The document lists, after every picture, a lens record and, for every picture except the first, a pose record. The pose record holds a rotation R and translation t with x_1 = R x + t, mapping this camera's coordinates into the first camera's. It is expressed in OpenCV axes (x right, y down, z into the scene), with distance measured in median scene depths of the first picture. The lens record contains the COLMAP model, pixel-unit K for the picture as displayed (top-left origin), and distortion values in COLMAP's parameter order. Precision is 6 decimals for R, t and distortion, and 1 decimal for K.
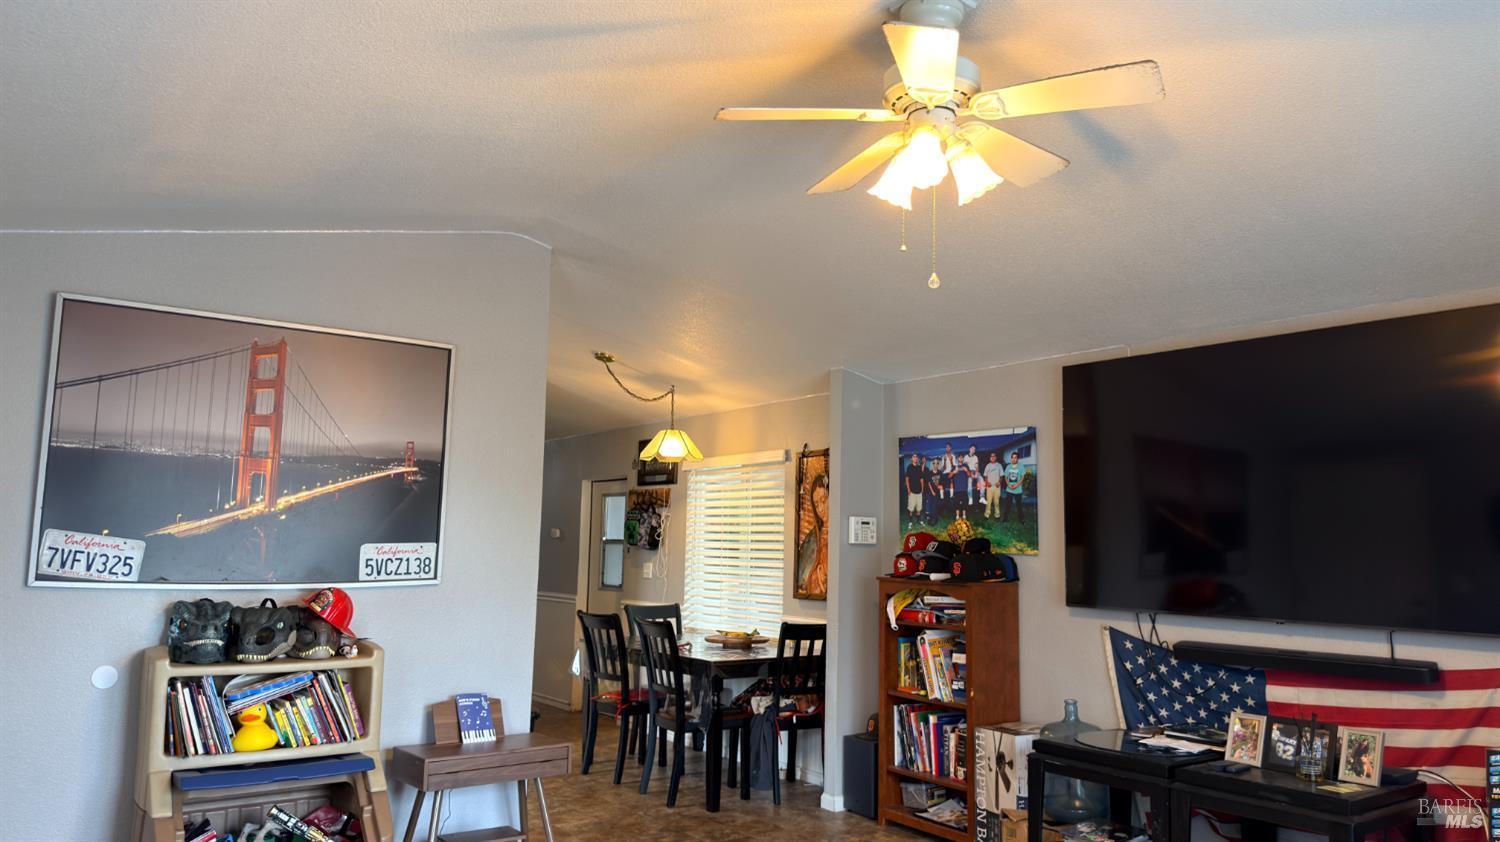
lens RADIAL K [[1047.4, 0, 714.3], [0, 1047.4, 391.7], [0, 0, 1]] dist [0.045242, -0.074800]
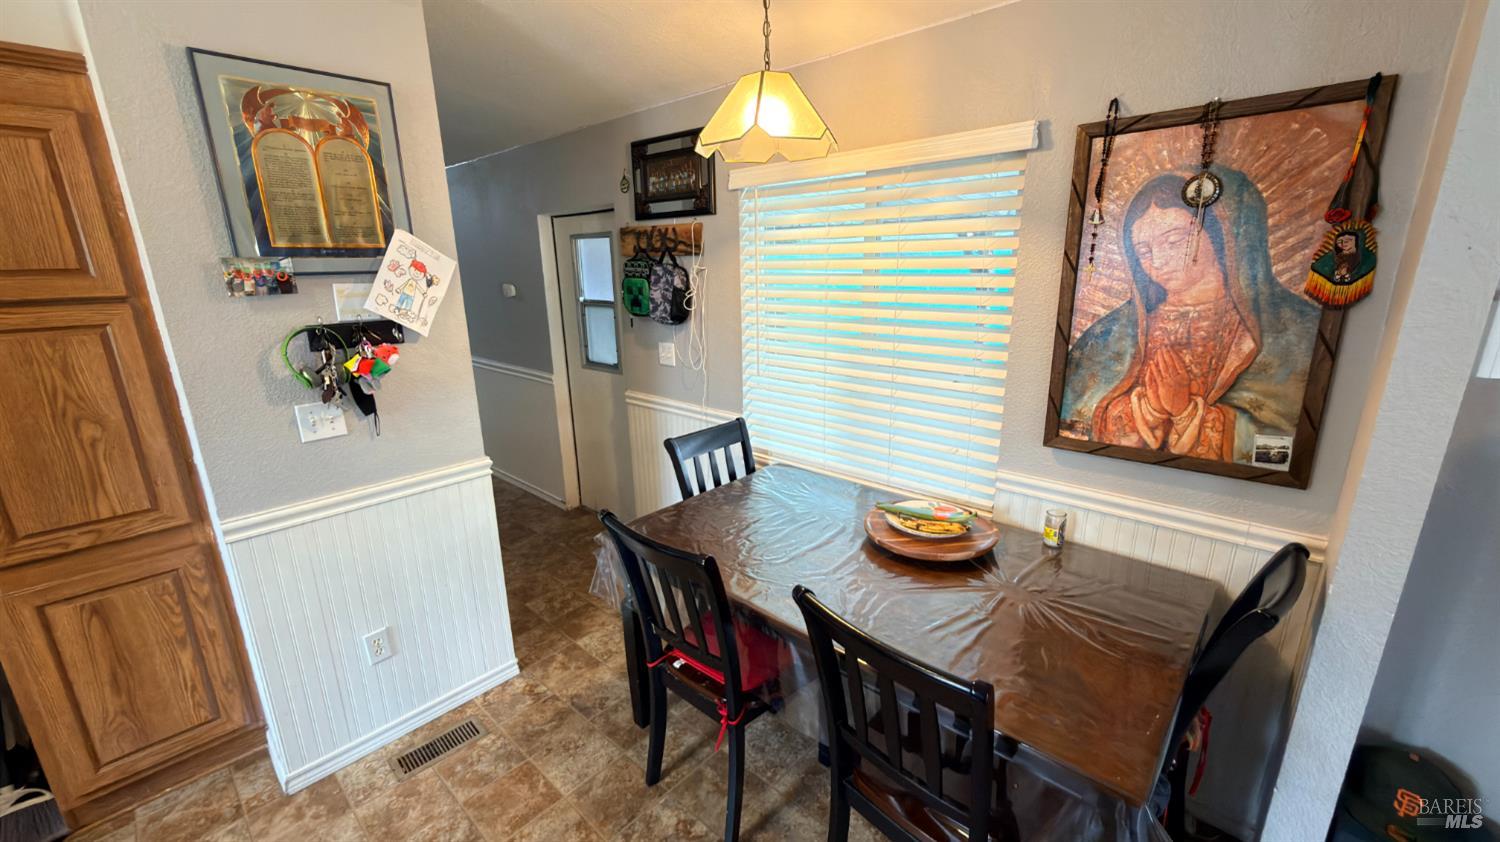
lens RADIAL K [[599.0, 0, 755.0], [0, 599.0, 420.6], [0, 0, 1]] dist [0.003659, -0.001254]
pose [[0.971904, -0.093268, 0.216112, -0.146505], [0.000155, 0.918399, 0.395656, 0.091252], [-0.235378, -0.384506, 0.892610, 0.970626]]
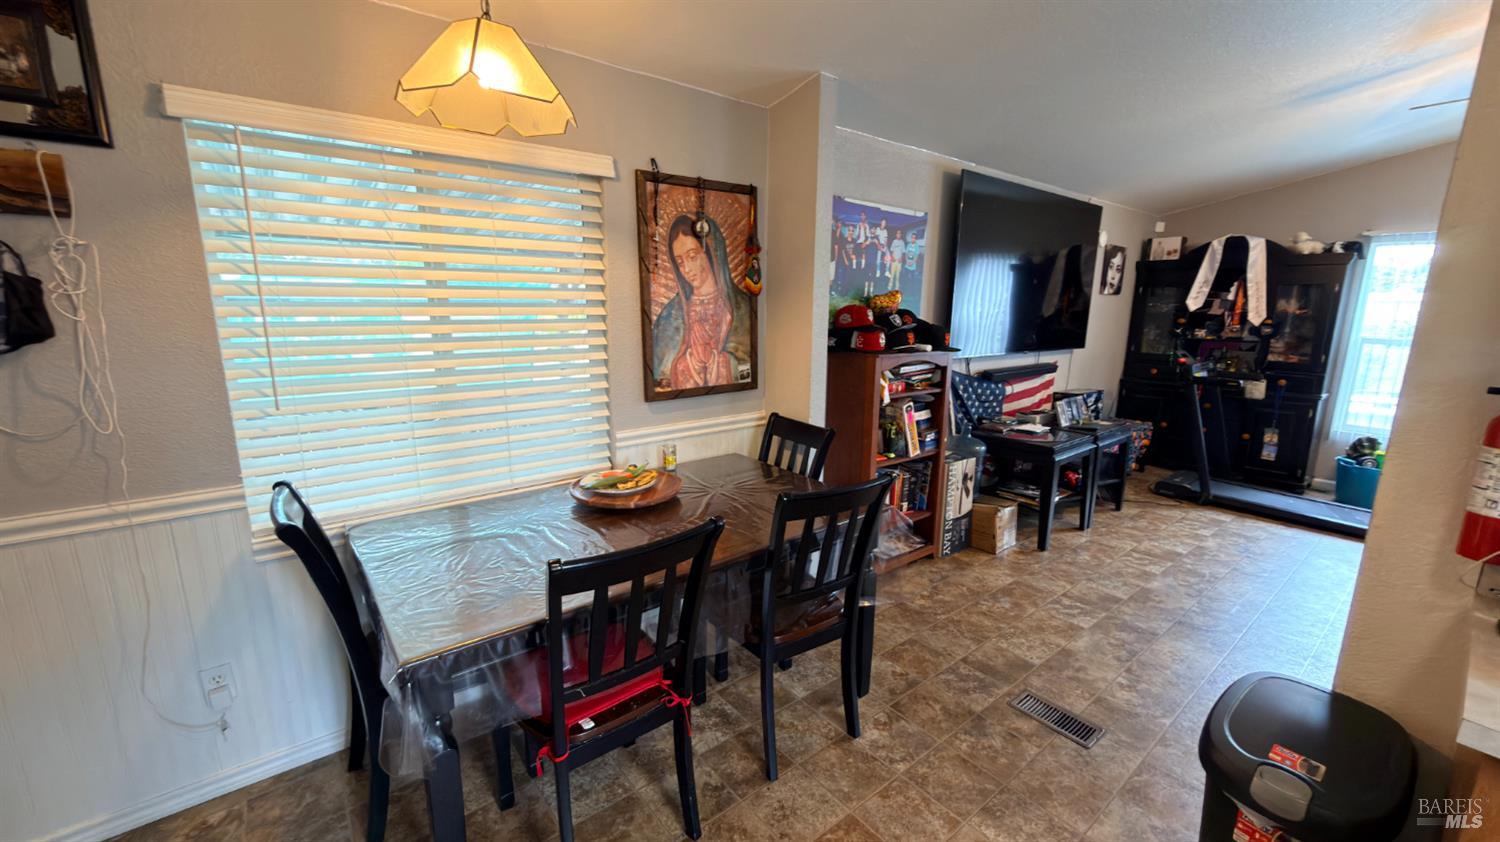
lens RADIAL K [[599.0, 0, 746.0], [0, 599.0, 422.1], [0, 0, 1]] dist [0.003659, -0.001254]
pose [[-0.078995, -0.218959, 0.972531, -0.377318], [-0.156607, 0.966192, 0.204811, 0.150417], [-0.984497, -0.136126, -0.110615, 1.213422]]
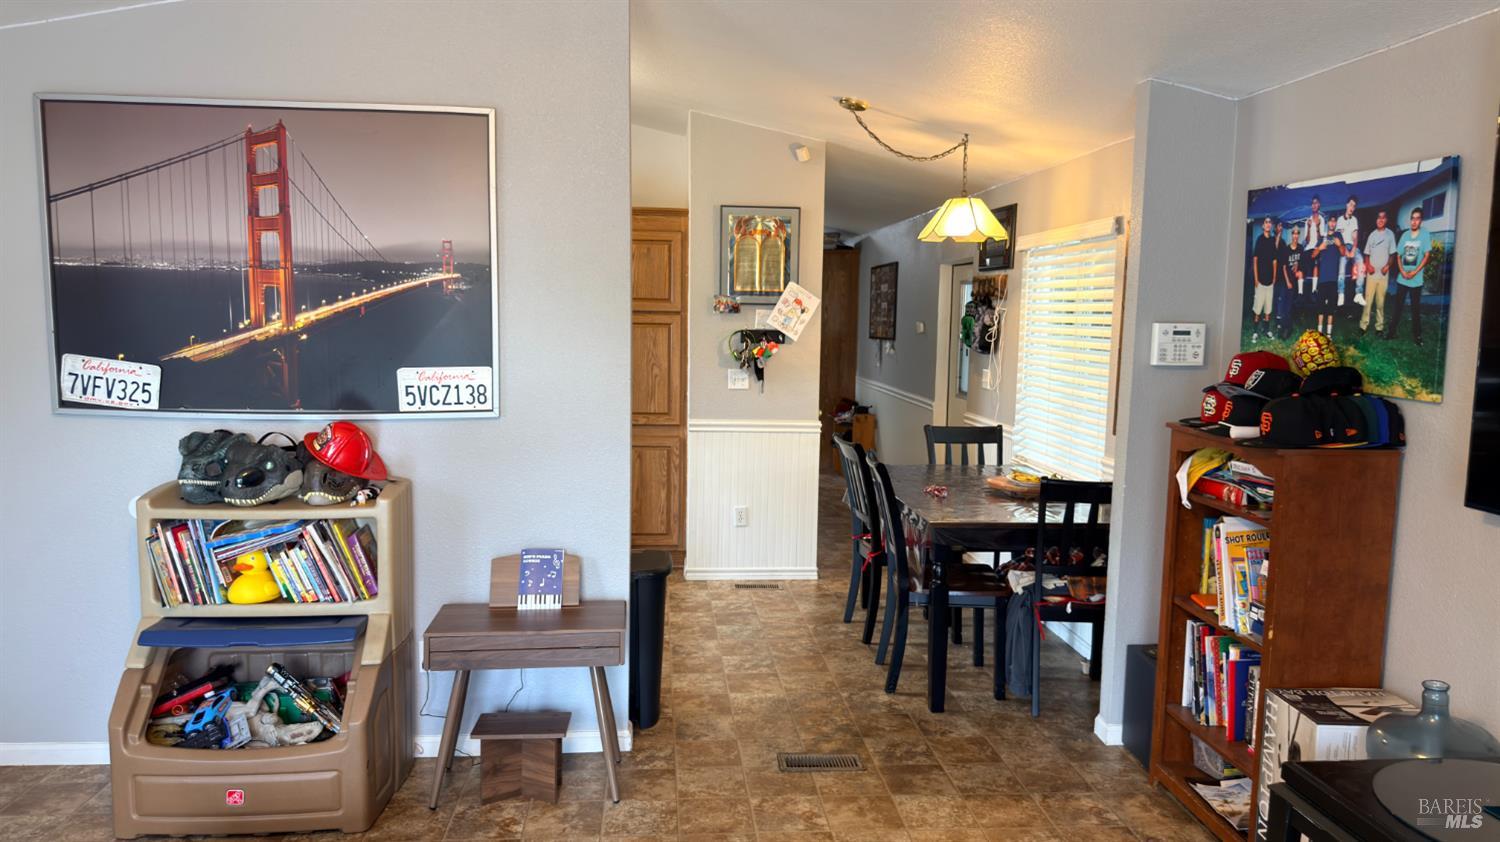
lens RADIAL K [[1047.4, 0, 717.6], [0, 1047.4, 408.6], [0, 0, 1]] dist [0.045242, -0.074800]
pose [[0.859239, 0.041319, -0.509903, 0.255069], [0.076490, 0.975152, 0.207913, 0.019024], [0.505824, -0.217649, 0.834728, 0.358339]]
